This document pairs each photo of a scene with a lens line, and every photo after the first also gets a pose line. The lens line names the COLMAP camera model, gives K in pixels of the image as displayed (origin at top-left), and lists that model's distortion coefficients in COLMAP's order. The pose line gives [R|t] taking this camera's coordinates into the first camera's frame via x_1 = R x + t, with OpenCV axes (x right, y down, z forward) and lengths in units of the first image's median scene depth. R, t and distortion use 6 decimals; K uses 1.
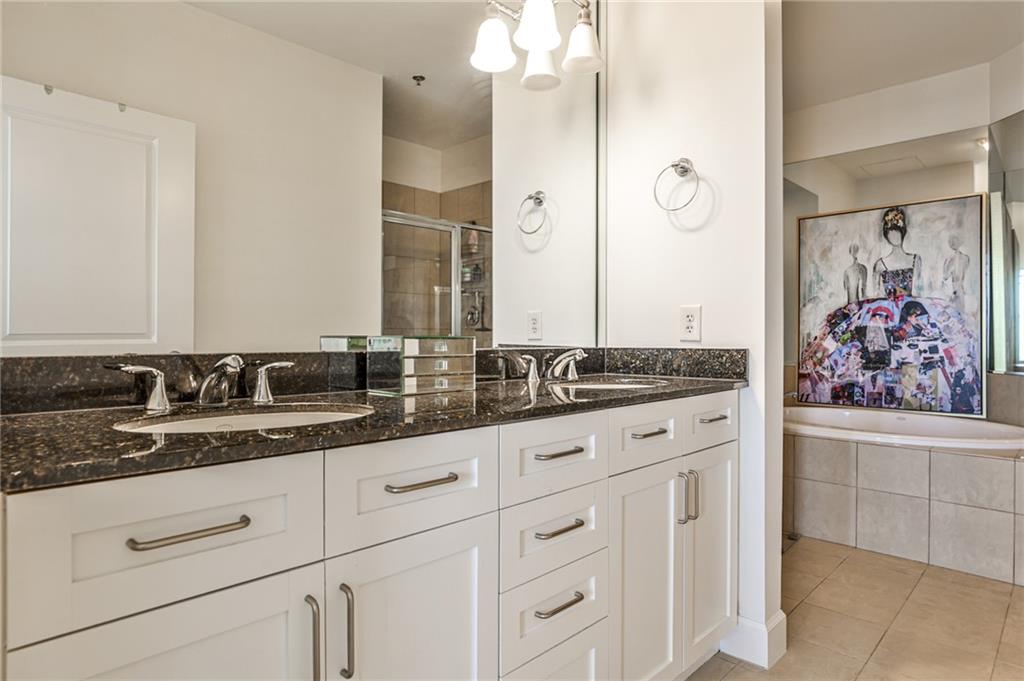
lens RADIAL K [[602.0, 0, 513.9], [0, 602.0, 335.7], [0, 0, 1]] dist [-0.026303, 0.007978]
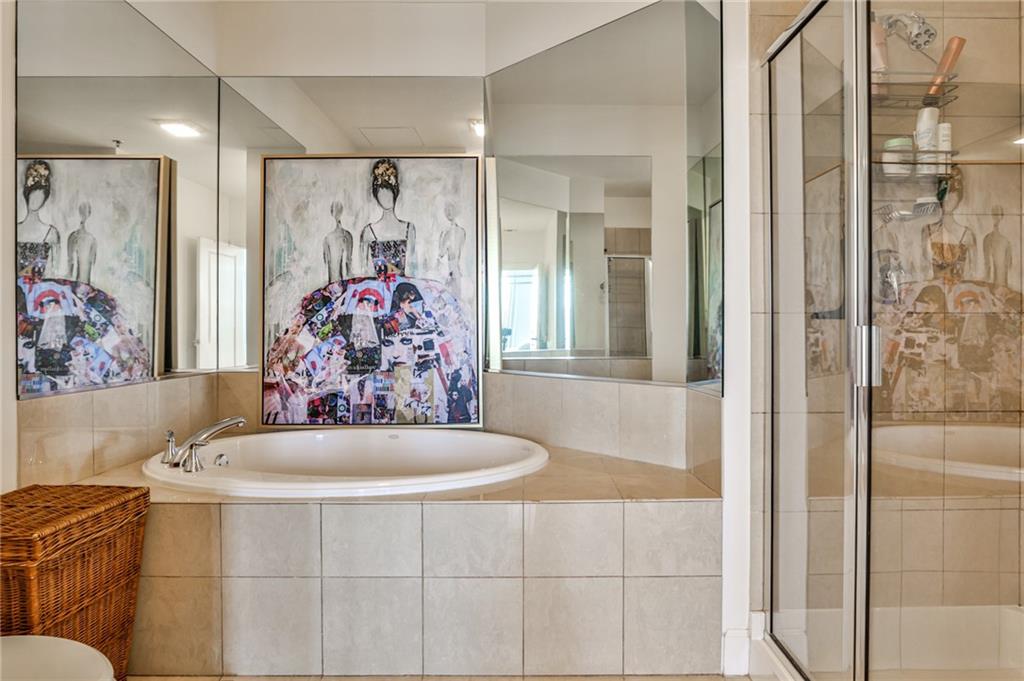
lens RADIAL K [[602.0, 0, 514.7], [0, 602.0, 333.2], [0, 0, 1]] dist [-0.026303, 0.007978]
pose [[0.733244, -0.007746, 0.679921, 0.241158], [0.002606, 0.999960, 0.008581, 0.000978], [-0.679960, -0.004520, 0.733235, 0.330964]]
